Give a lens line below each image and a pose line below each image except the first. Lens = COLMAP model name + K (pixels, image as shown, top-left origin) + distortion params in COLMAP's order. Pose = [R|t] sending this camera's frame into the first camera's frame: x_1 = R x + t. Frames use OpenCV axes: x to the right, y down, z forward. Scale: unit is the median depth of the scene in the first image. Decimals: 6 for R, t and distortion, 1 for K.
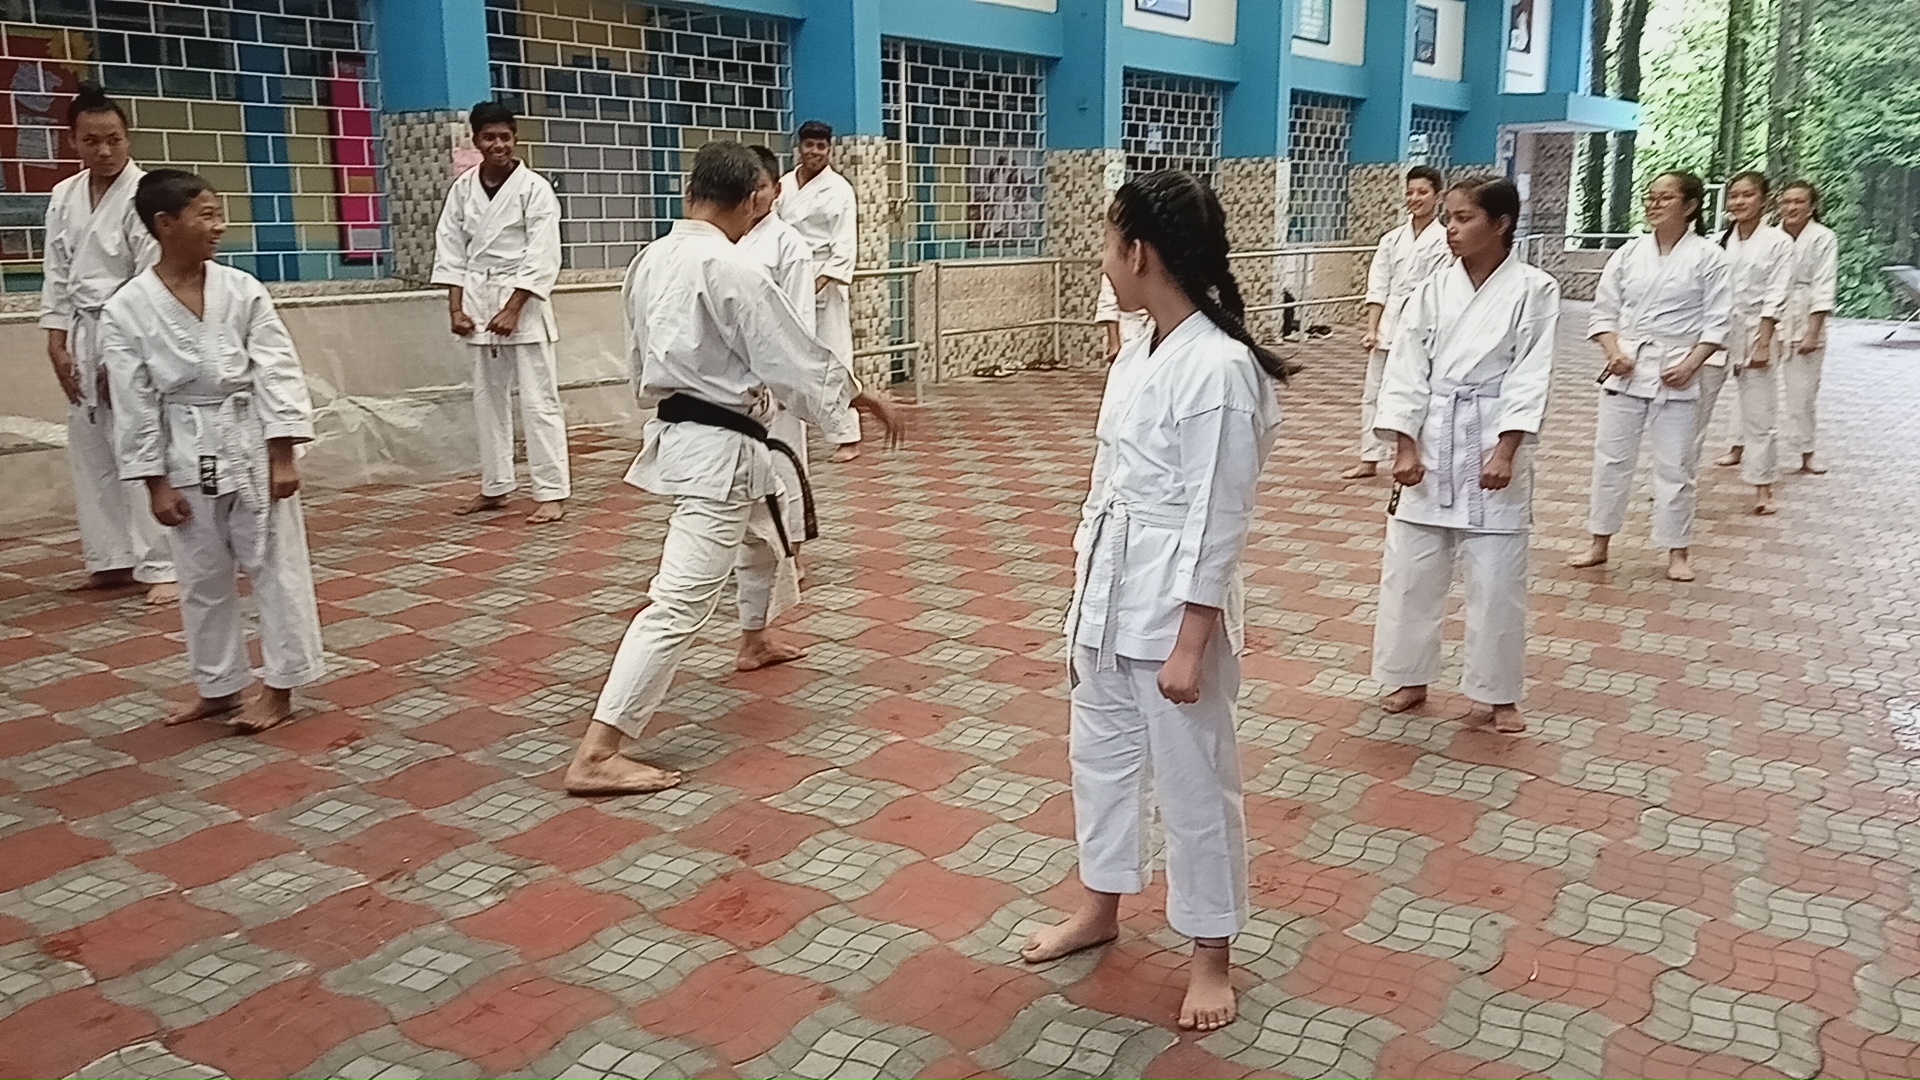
lens RADIAL K [[1562.3, 0, 982.7], [0, 1562.3, 511.2], [0, 0, 1]] dist [0.092891, -0.151824]
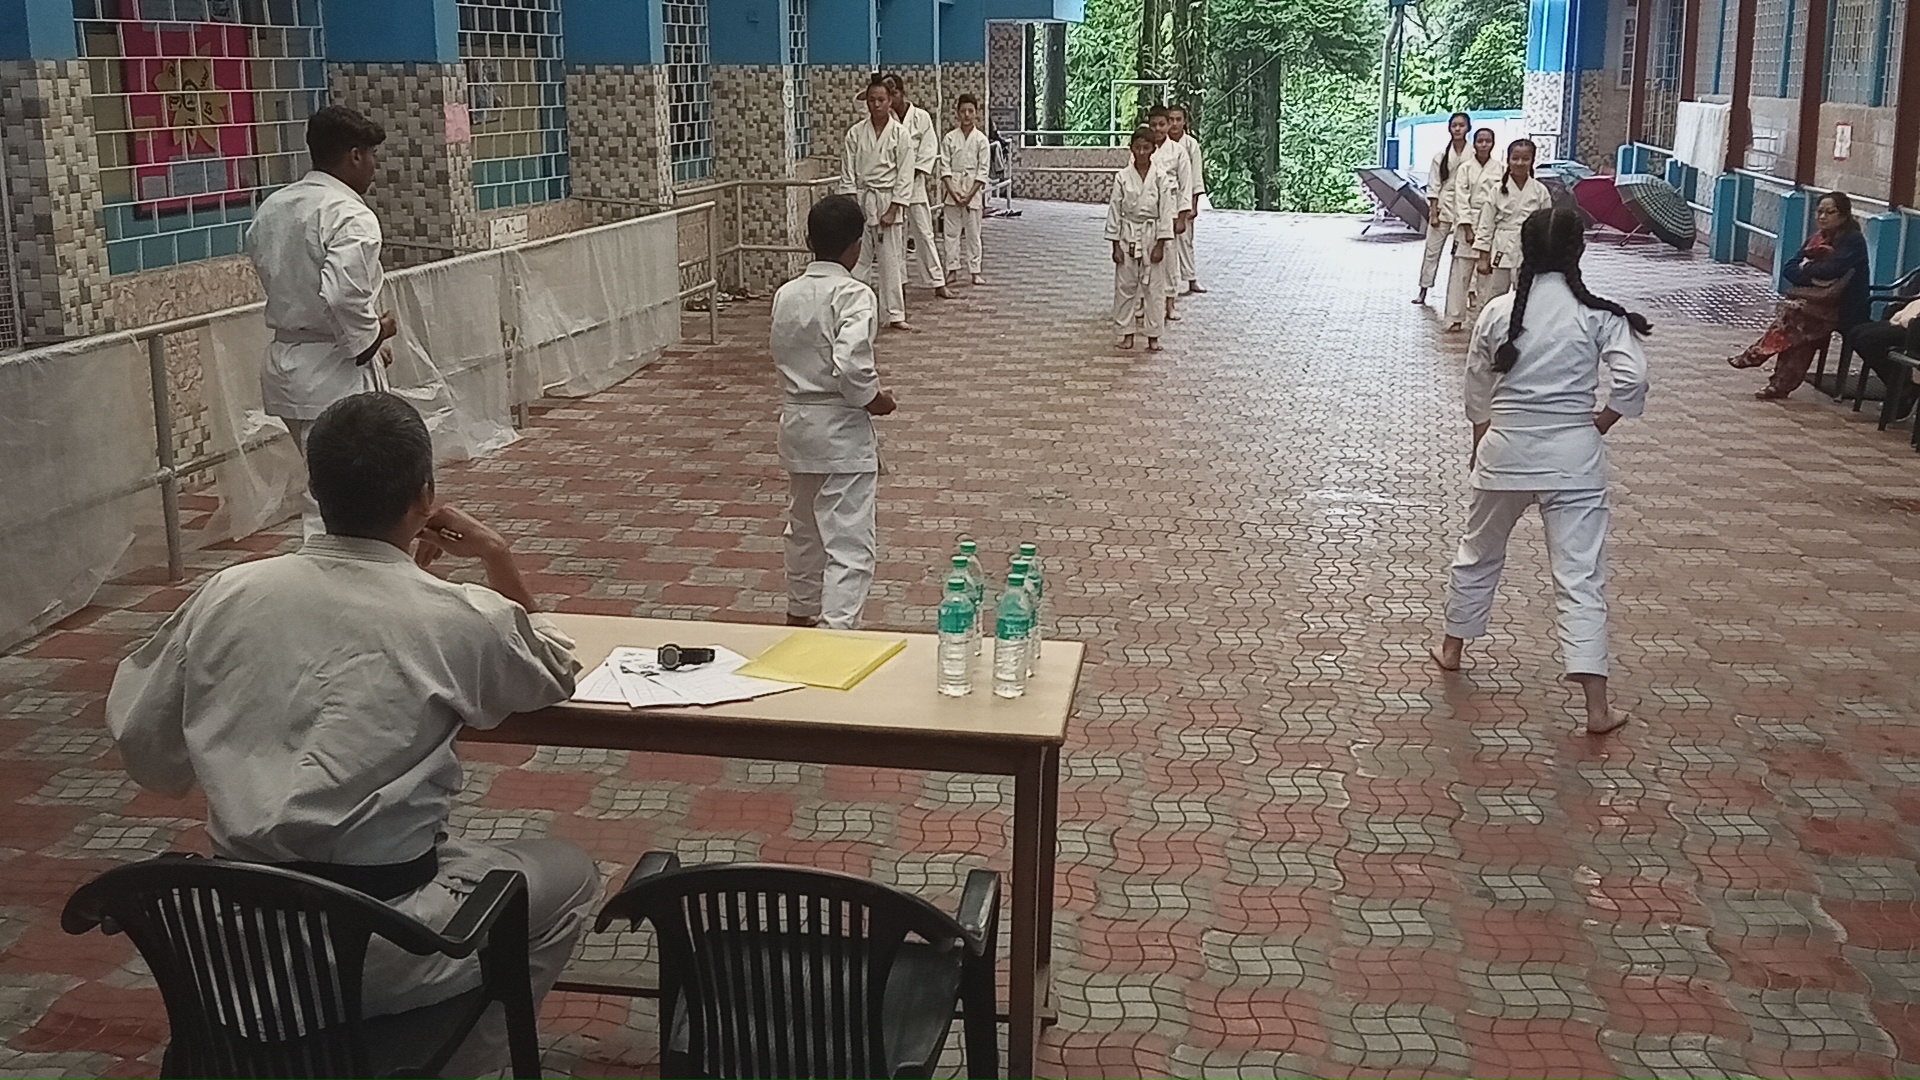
lens RADIAL K [[2026.7, 0, 973.8], [0, 2026.7, 531.2], [0, 0, 1]] dist [0.133852, -0.256178]
pose [[0.888755, -0.098417, 0.447693, -0.393379], [0.080887, 0.995025, 0.058162, -0.011062], [-0.451189, -0.015479, 0.892294, -0.161940]]
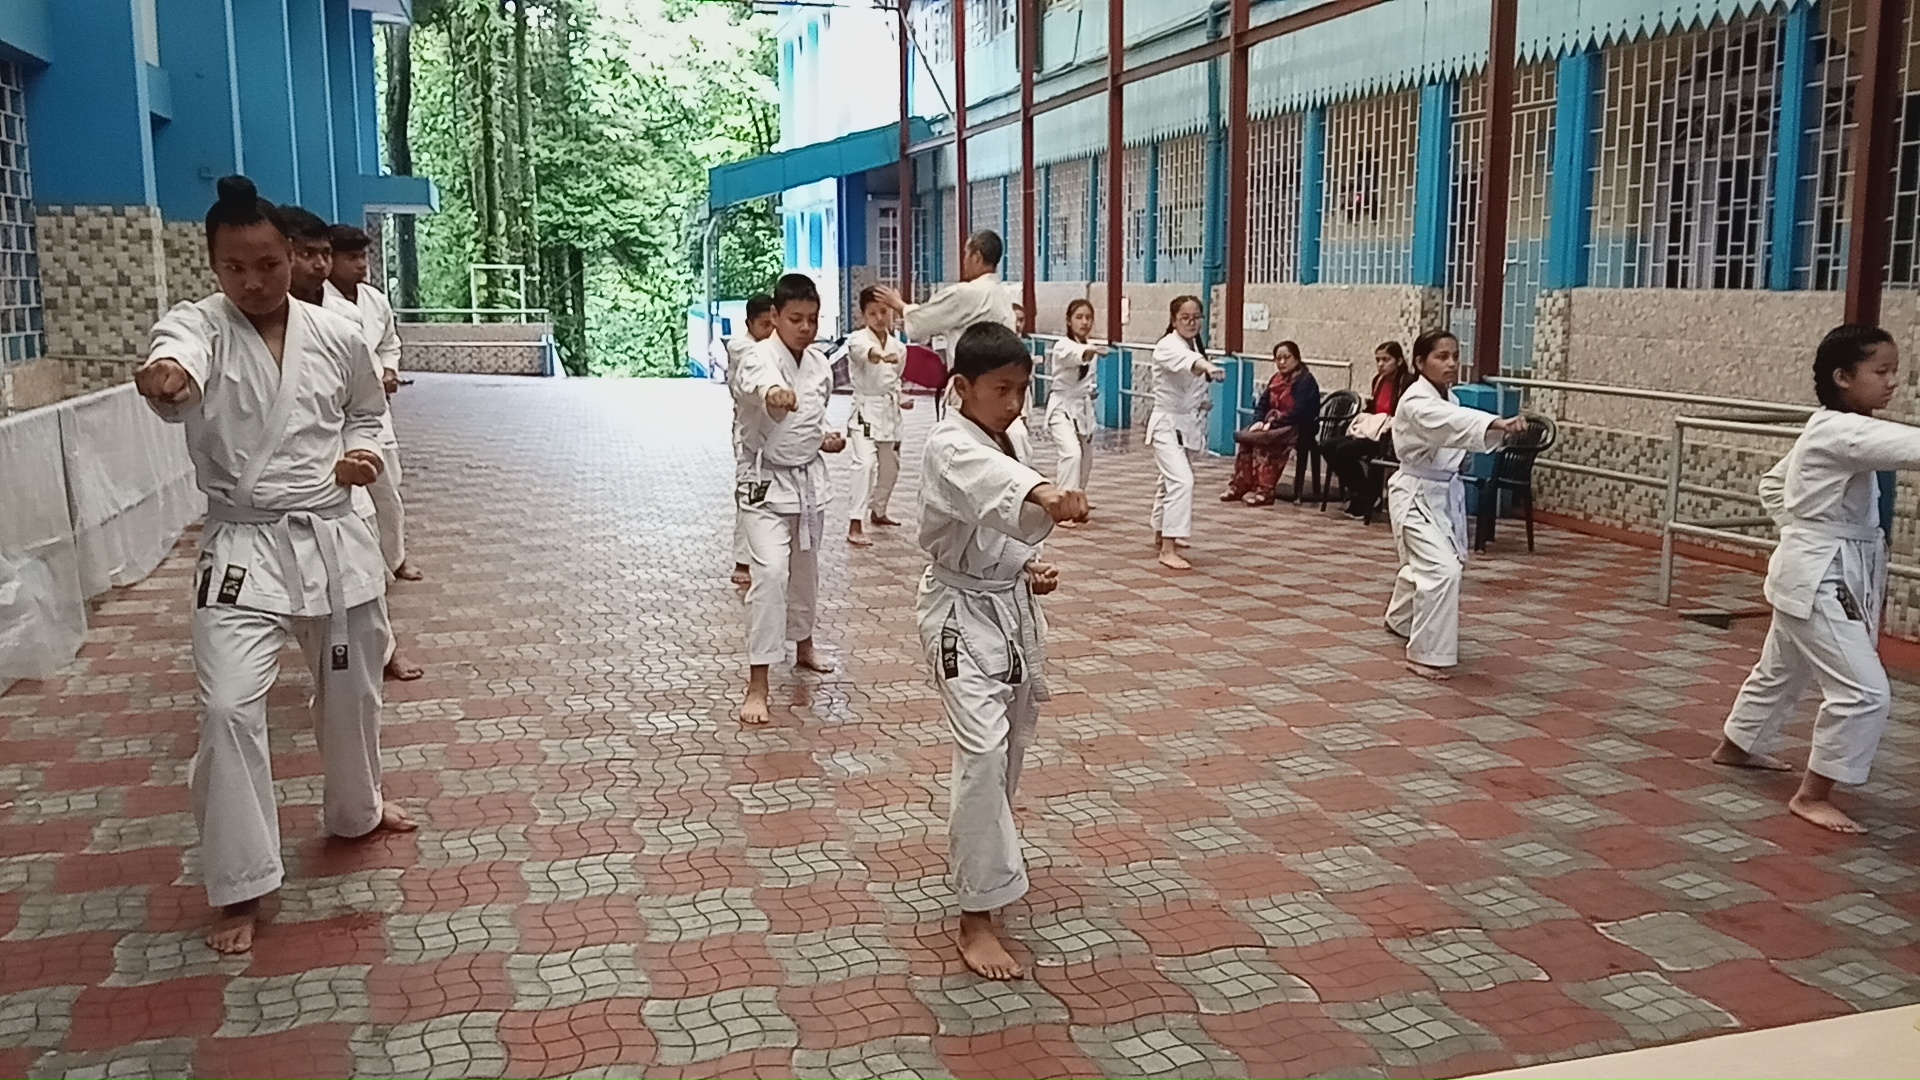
lens RADIAL K [[1559.4, 0, 975.6], [0, 1559.4, 519.9], [0, 0, 1]] dist [0.107659, -0.189563]
pose [[0.595798, -0.115078, 0.794847, -0.410779], [0.142473, 0.989129, 0.036412, -0.031807], [-0.790397, 0.091550, 0.605716, 0.117611]]
